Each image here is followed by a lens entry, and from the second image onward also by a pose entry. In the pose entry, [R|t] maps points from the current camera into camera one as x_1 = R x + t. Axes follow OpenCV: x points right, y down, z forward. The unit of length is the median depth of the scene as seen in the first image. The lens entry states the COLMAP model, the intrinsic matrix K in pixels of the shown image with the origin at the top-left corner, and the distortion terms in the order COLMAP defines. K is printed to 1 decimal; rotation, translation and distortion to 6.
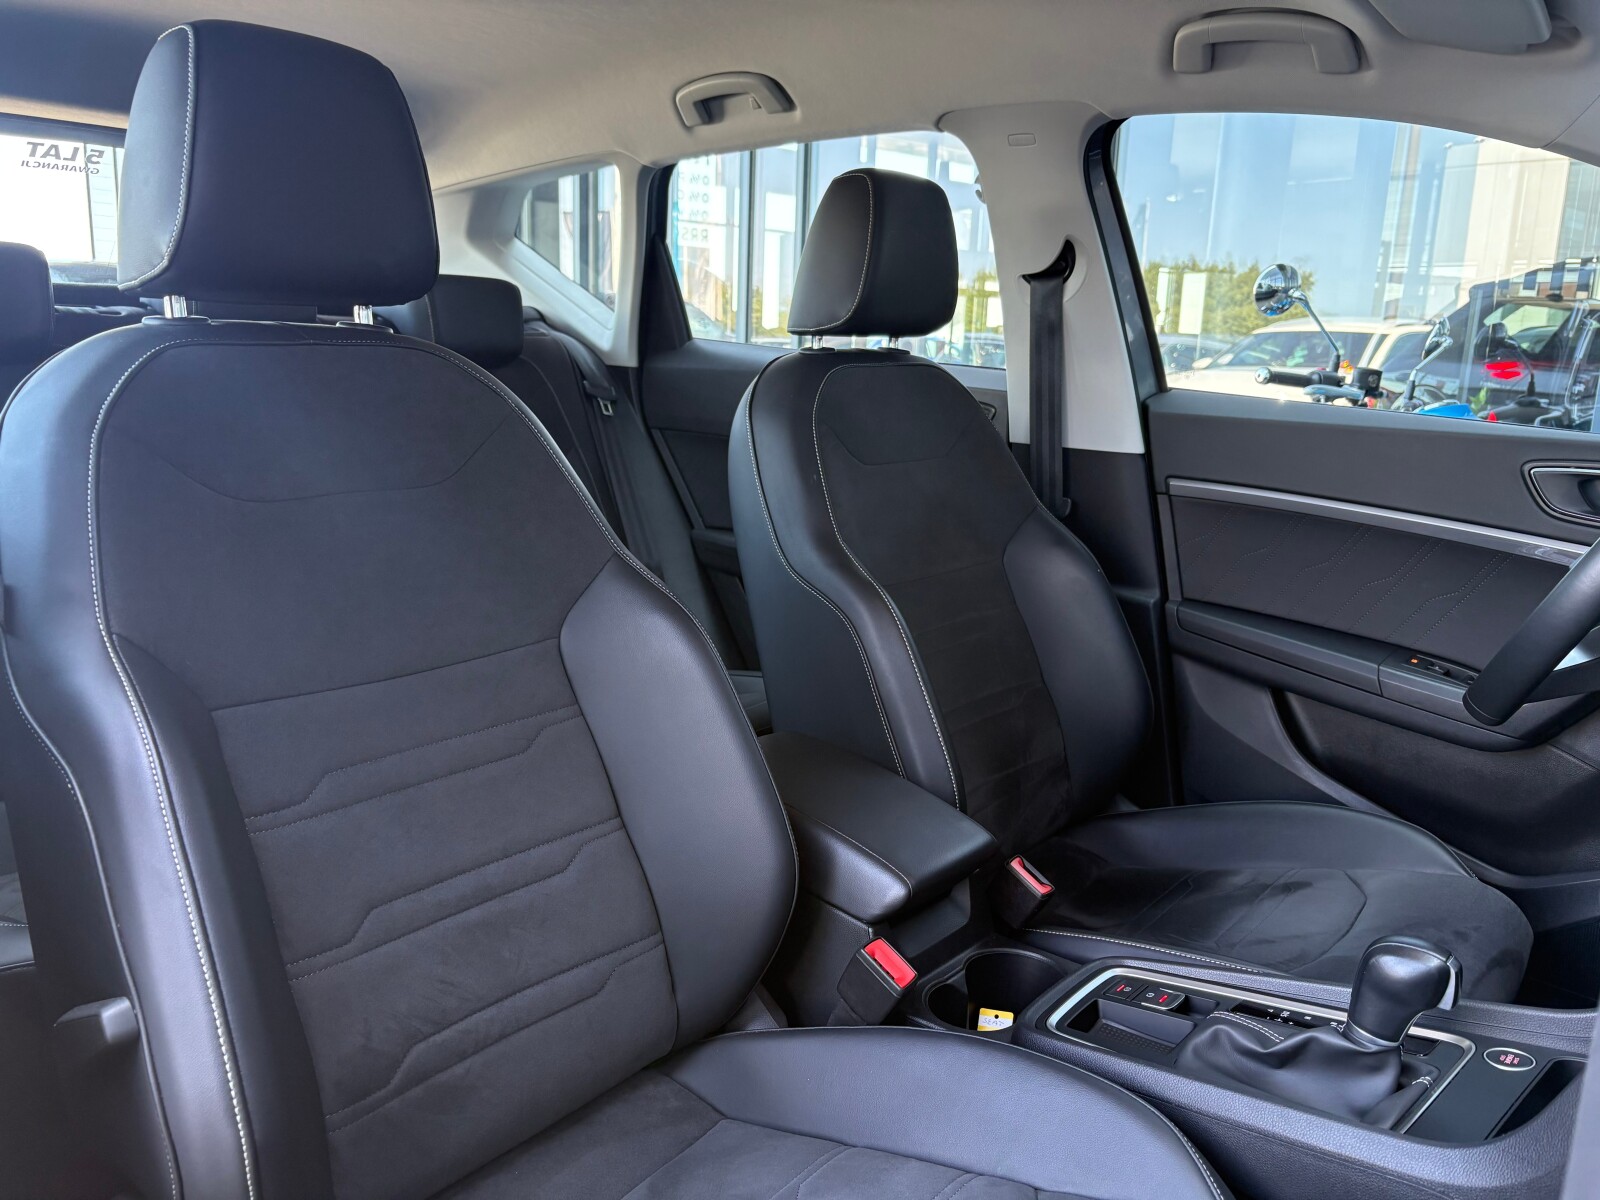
lens RADIAL K [[1205.1, 0, 787.5], [0, 1205.1, 608.9], [0, 0, 1]] dist [0.090115, -0.119439]
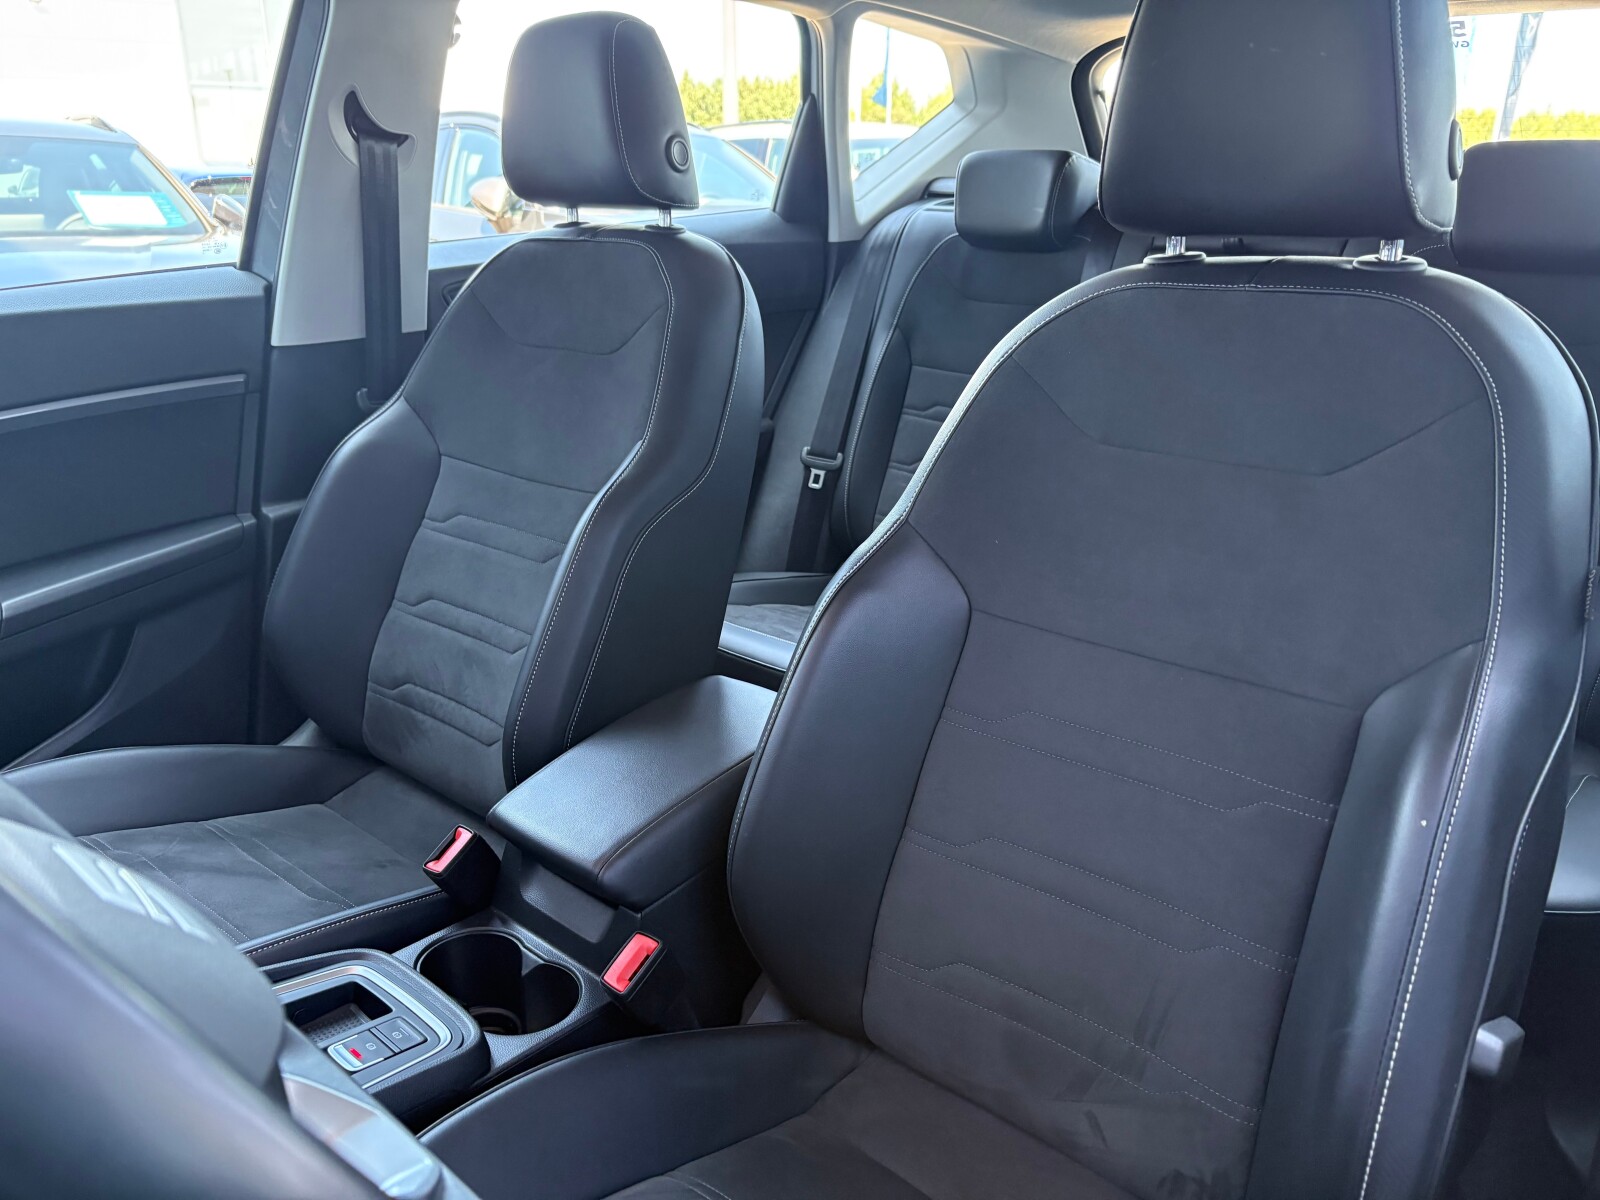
lens RADIAL K [[1205.1, 0, 787.5], [0, 1205.1, 608.9], [0, 0, 1]] dist [0.090115, -0.119439]
pose [[-0.088147, 0.259967, -0.961586, 1.092477], [-0.183151, 0.944656, 0.272179, -0.252733], [0.979125, 0.200107, -0.035655, 1.397916]]
